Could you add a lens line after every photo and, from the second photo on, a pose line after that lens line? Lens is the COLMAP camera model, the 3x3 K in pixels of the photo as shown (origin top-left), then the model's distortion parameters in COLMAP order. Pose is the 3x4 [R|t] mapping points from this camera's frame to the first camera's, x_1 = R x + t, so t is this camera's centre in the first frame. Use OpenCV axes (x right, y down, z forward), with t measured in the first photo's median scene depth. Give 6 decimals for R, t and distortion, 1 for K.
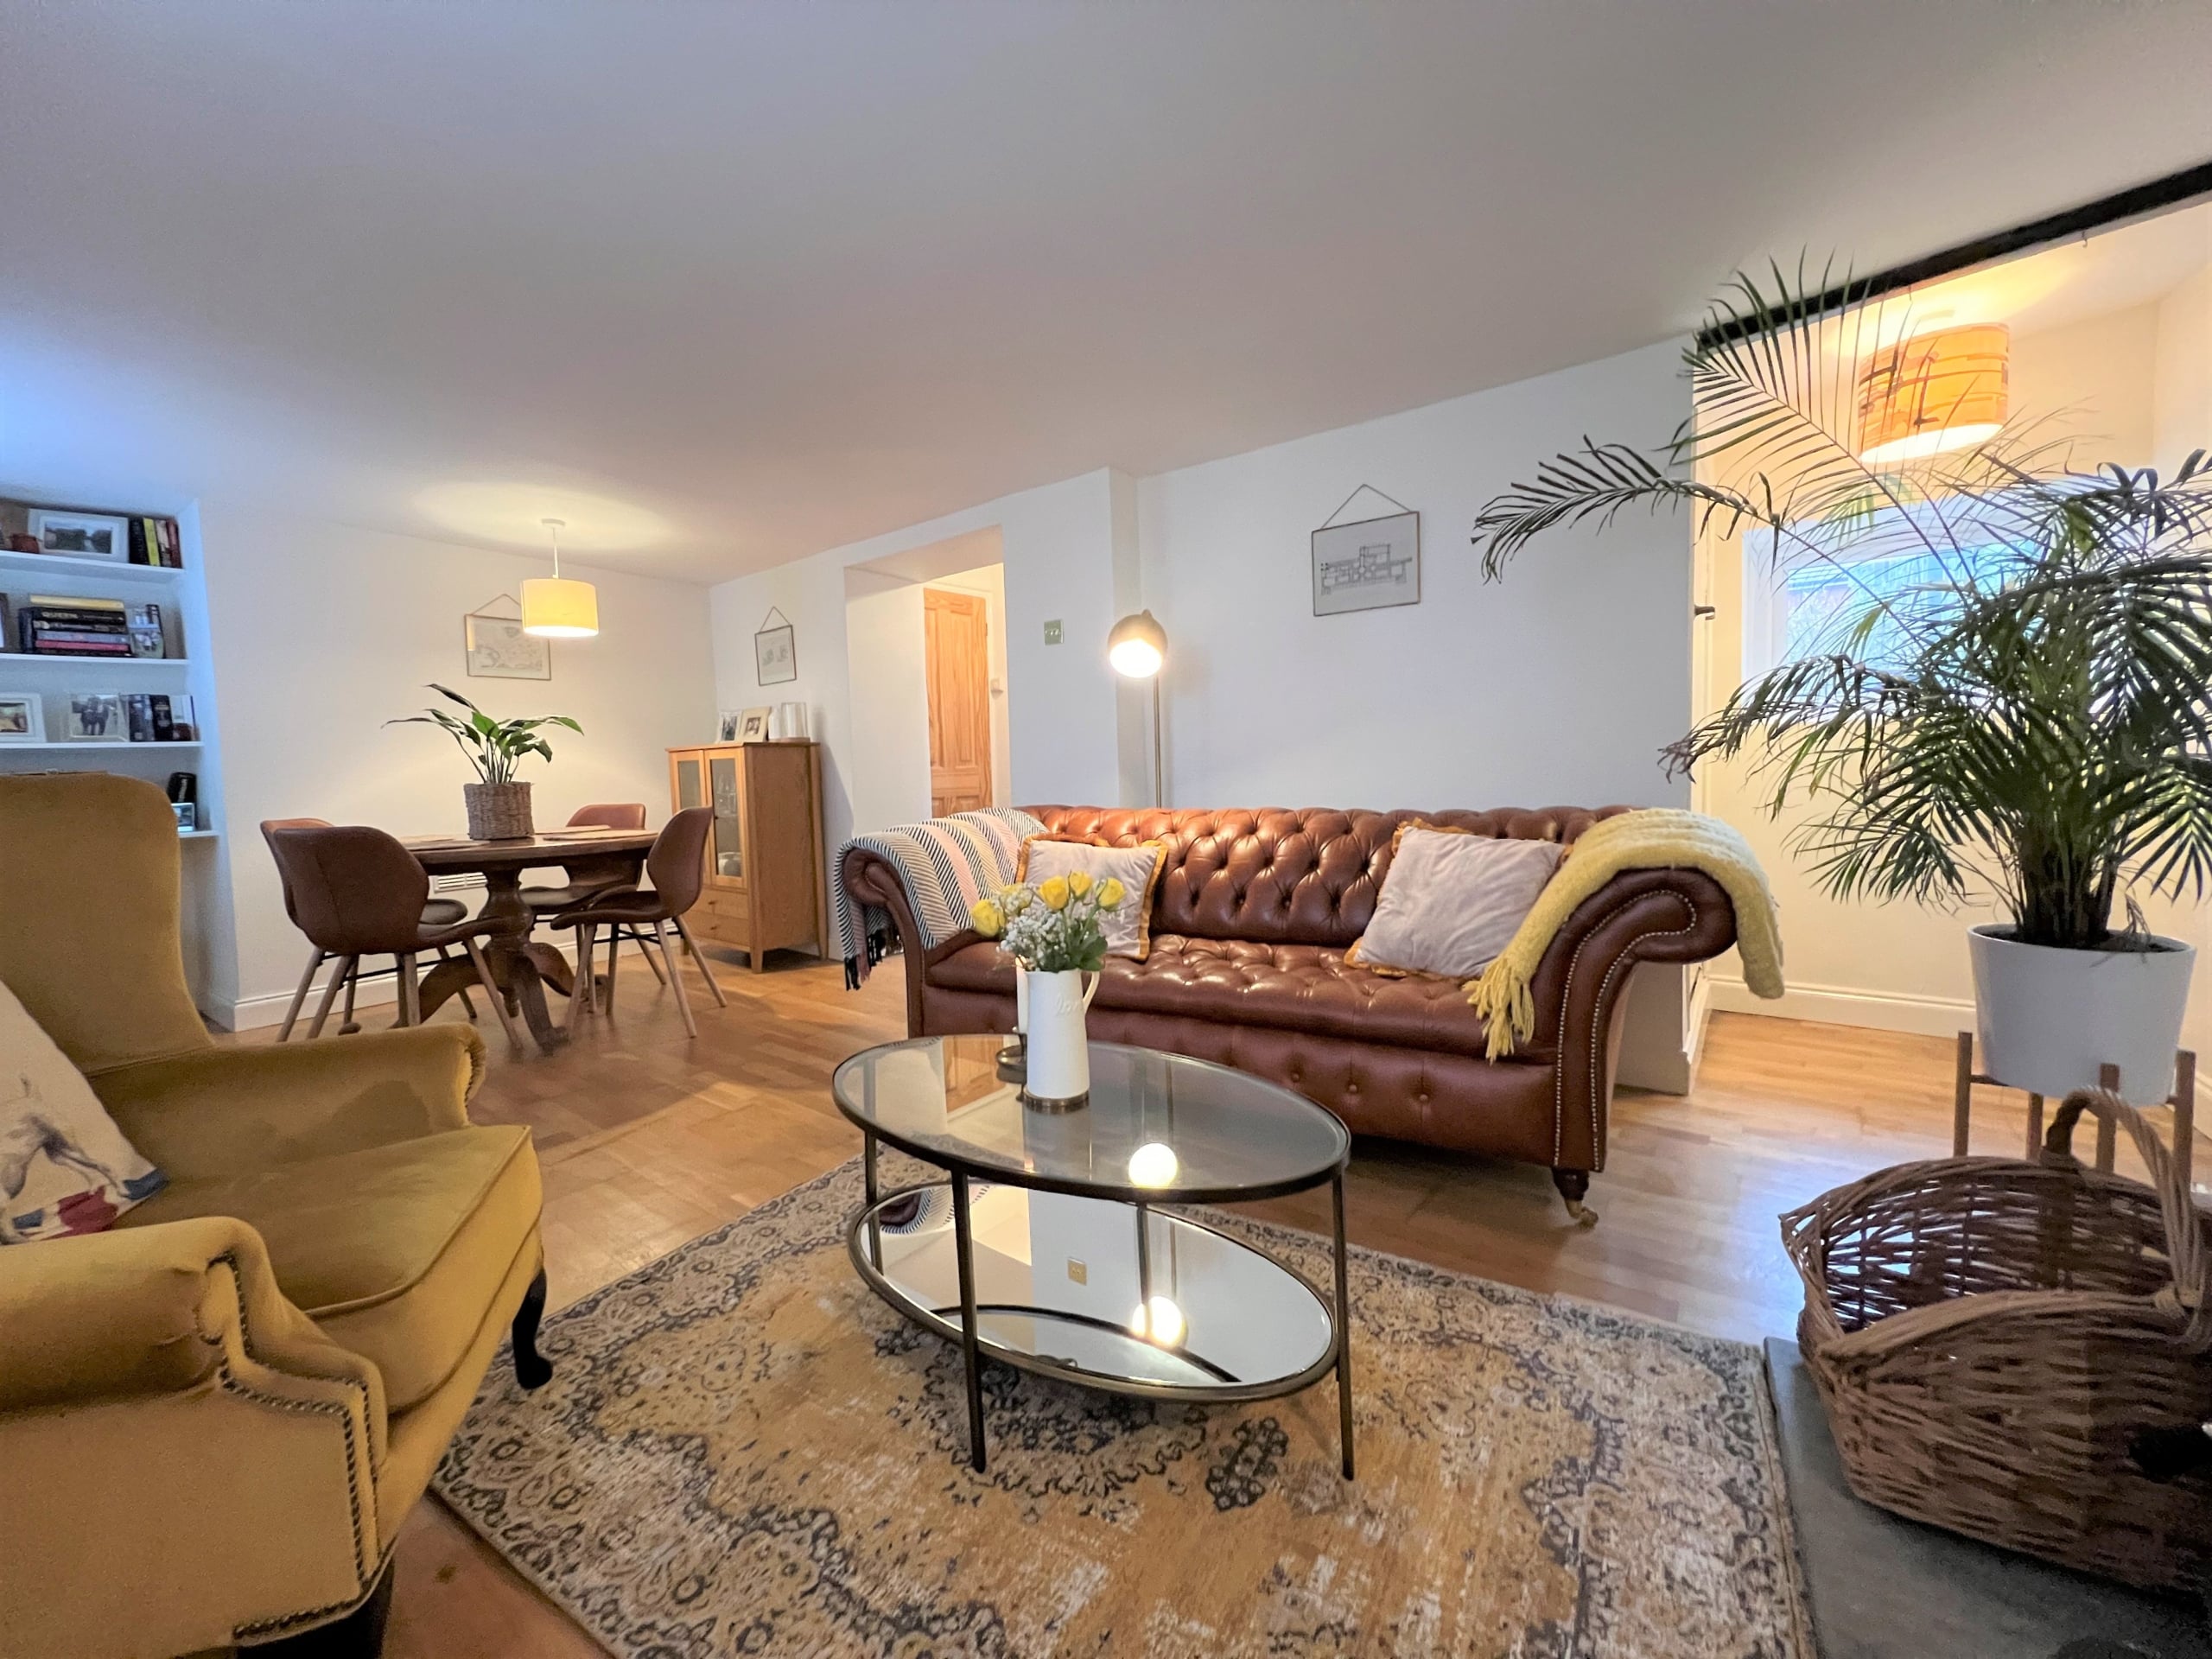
lens RADIAL K [[879.7, 0, 1099.2], [0, 879.7, 823.2], [0, 0, 1]] dist [0.000504, -0.000066]
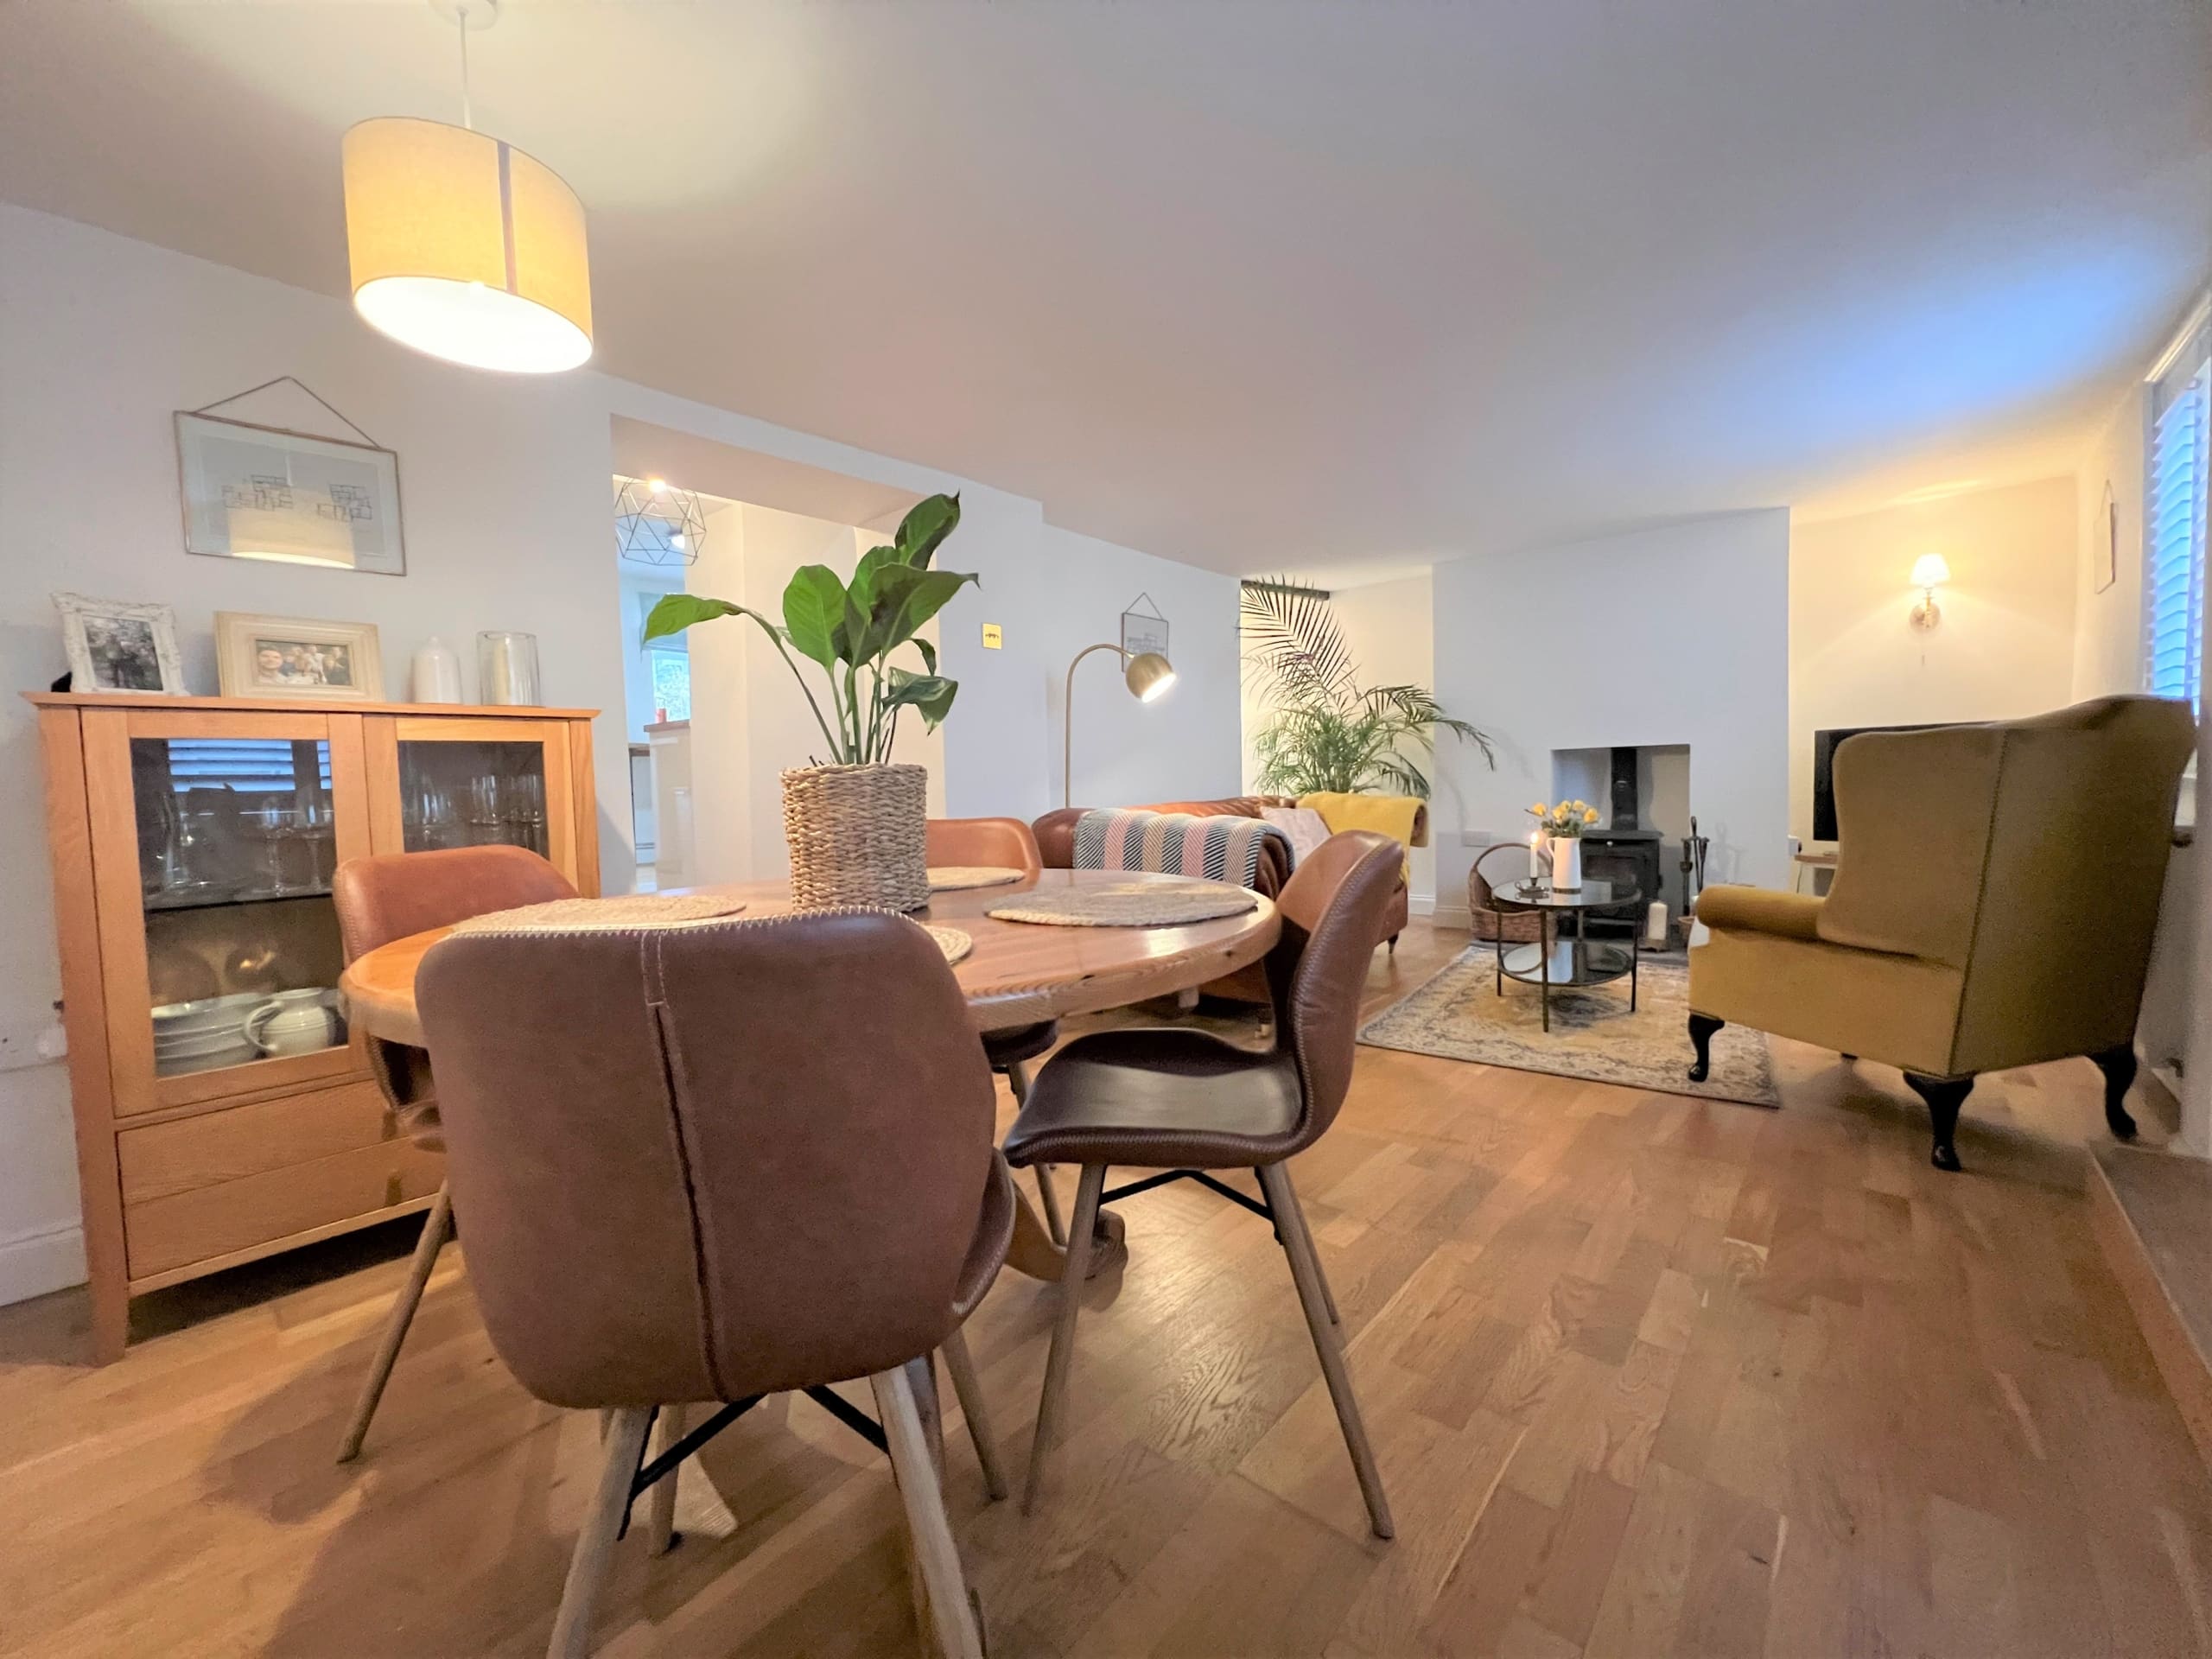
lens RADIAL K [[879.7, 0, 1099.2], [0, 879.7, 823.2], [0, 0, 1]] dist [0.000504, -0.000066]
pose [[0.053868, -0.023052, 0.998282, -1.974156], [0.101330, 0.994699, 0.017502, -0.033817], [-0.993393, 0.100213, 0.055918, 1.637885]]
